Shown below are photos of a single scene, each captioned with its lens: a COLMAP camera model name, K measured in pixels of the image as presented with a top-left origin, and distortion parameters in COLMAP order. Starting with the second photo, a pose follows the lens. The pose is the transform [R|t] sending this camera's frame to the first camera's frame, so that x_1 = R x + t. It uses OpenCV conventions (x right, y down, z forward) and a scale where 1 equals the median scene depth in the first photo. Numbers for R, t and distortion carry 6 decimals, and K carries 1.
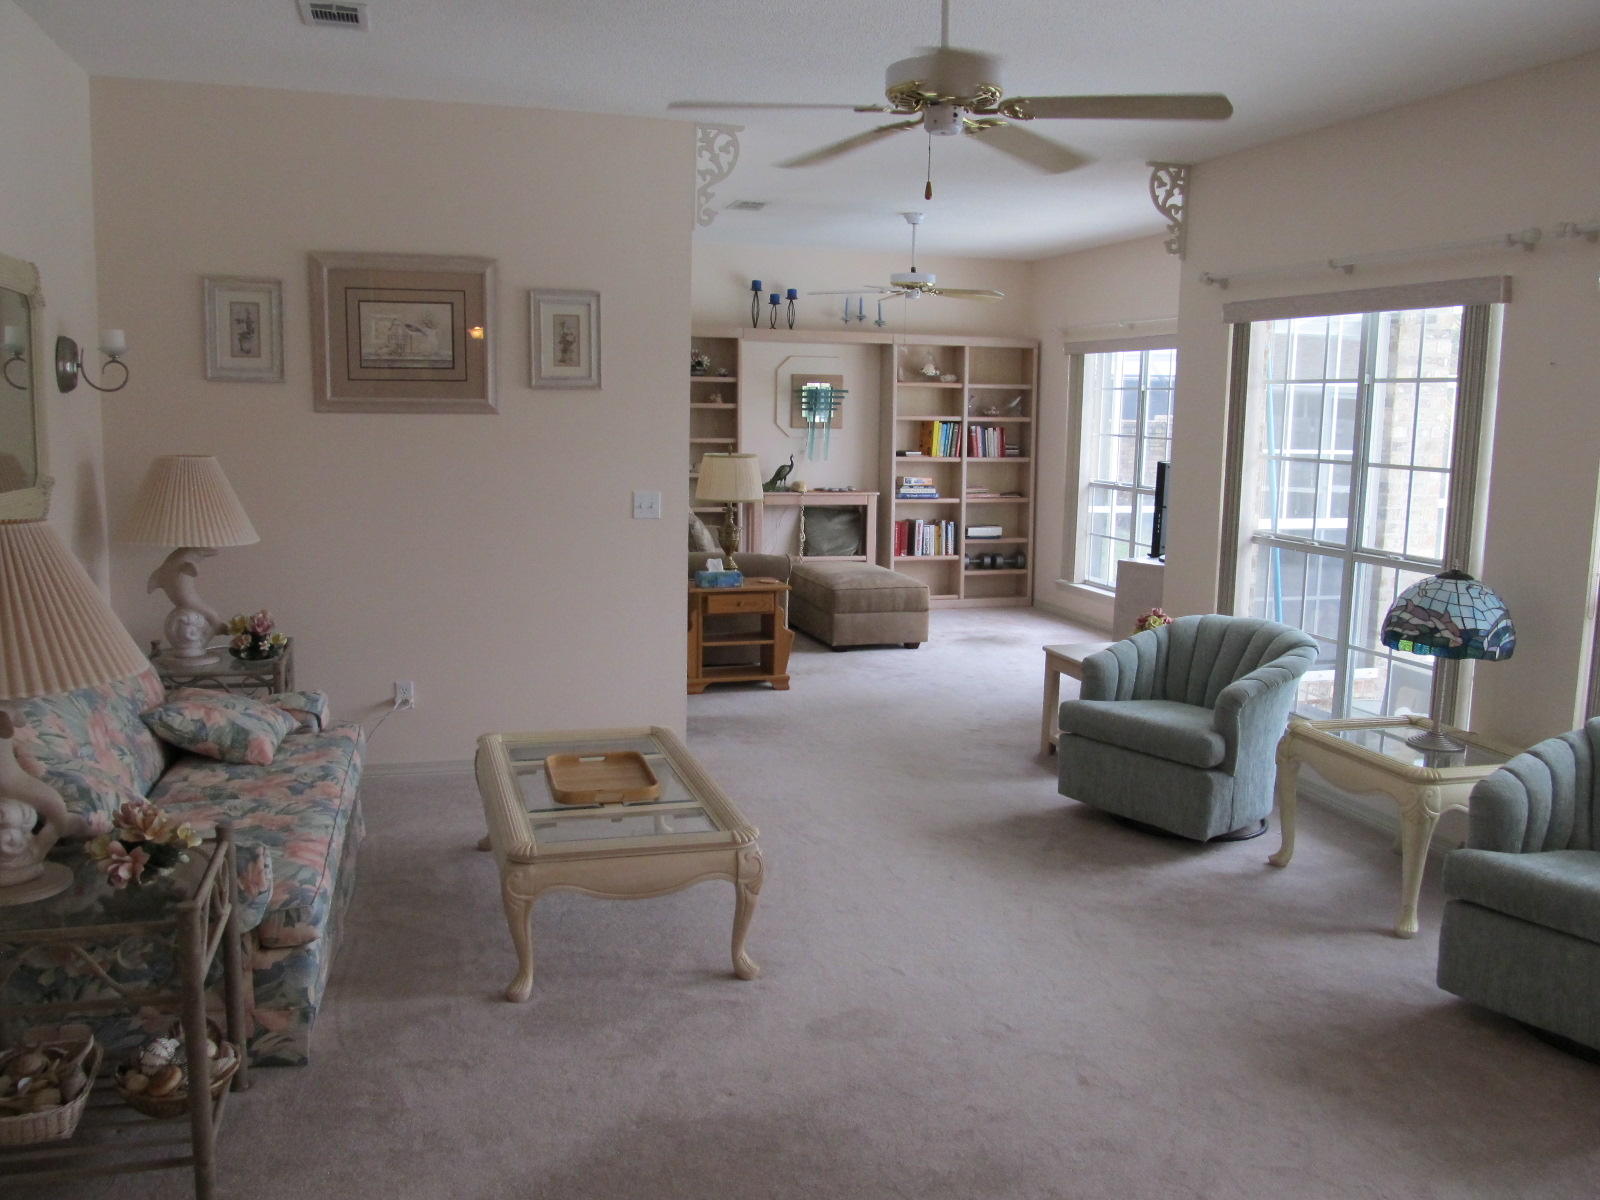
lens RADIAL K [[1327.9, 0, 800.0], [0, 1327.9, 600.0], [0, 0, 1]] dist [-0.054984, 0.012007]
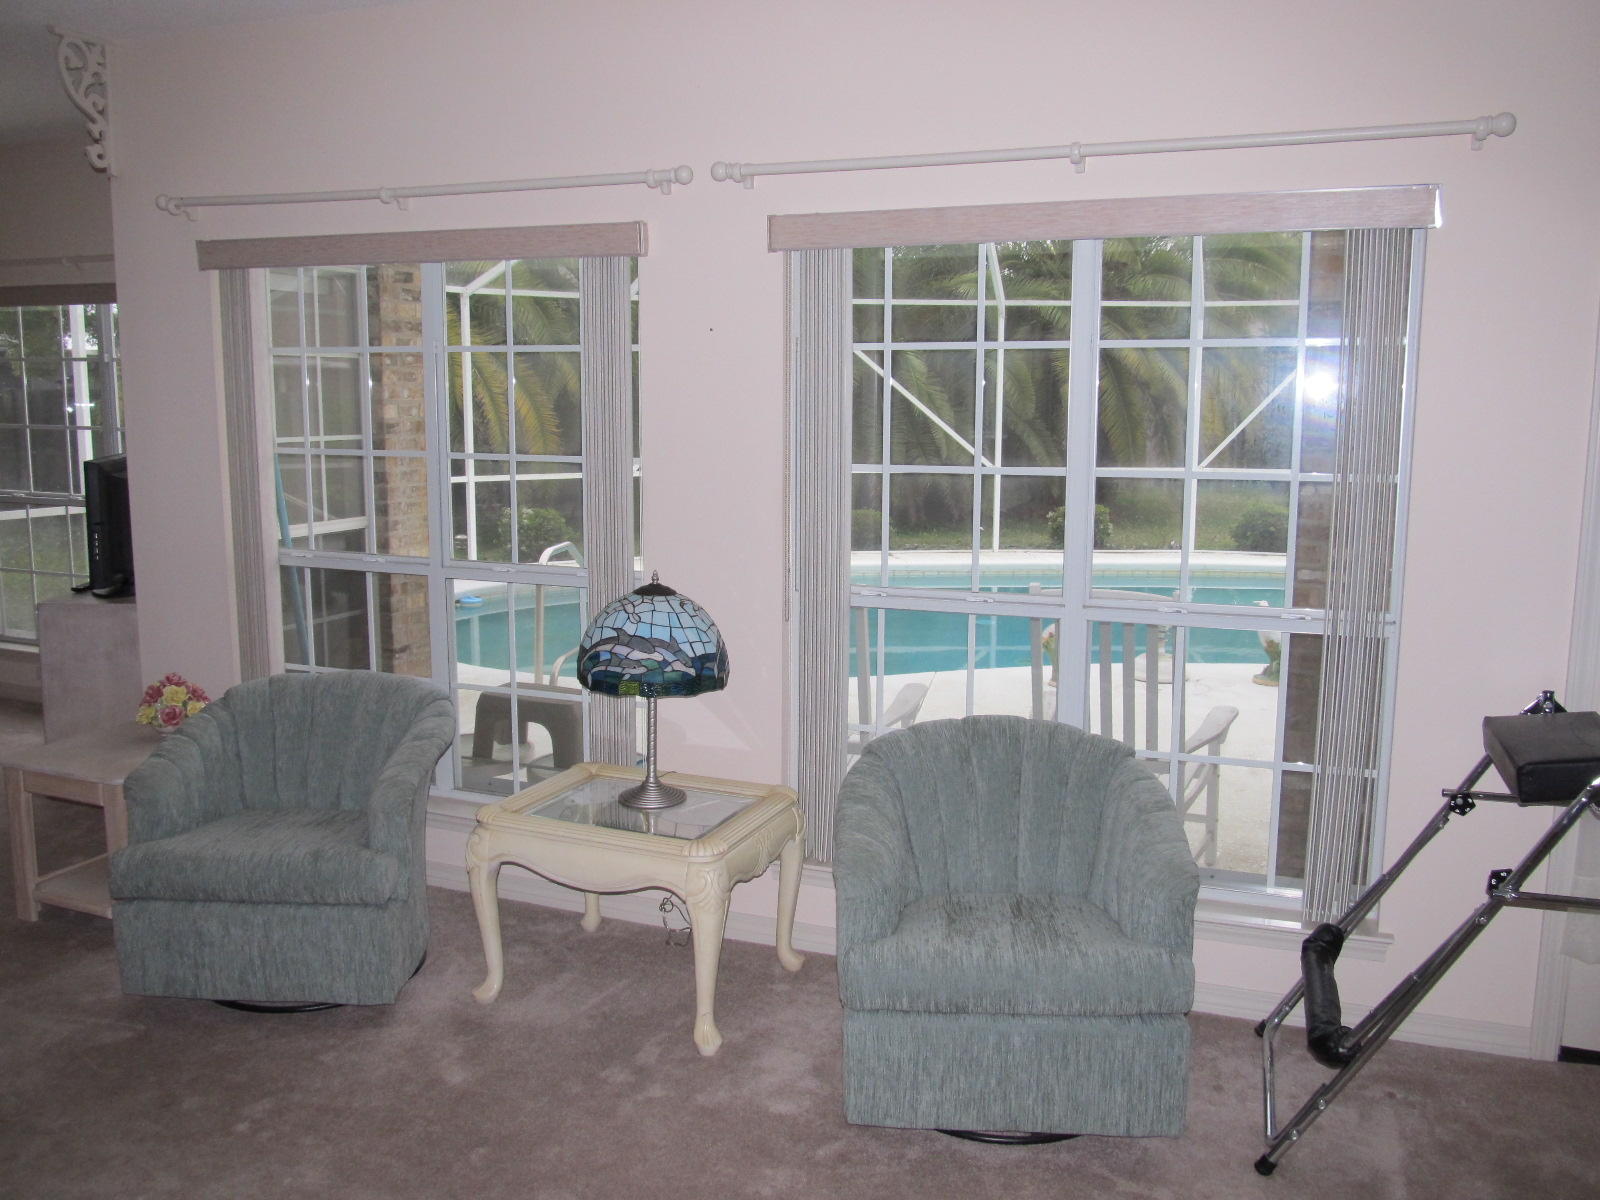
lens RADIAL K [[1327.9, 0, 800.0], [0, 1327.9, 600.0], [0, 0, 1]] dist [-0.054984, 0.012007]
pose [[0.608760, -0.130800, 0.782498, -0.093209], [0.113468, 0.990530, 0.077299, -0.068208], [-0.785199, 0.041732, 0.617836, 0.431613]]
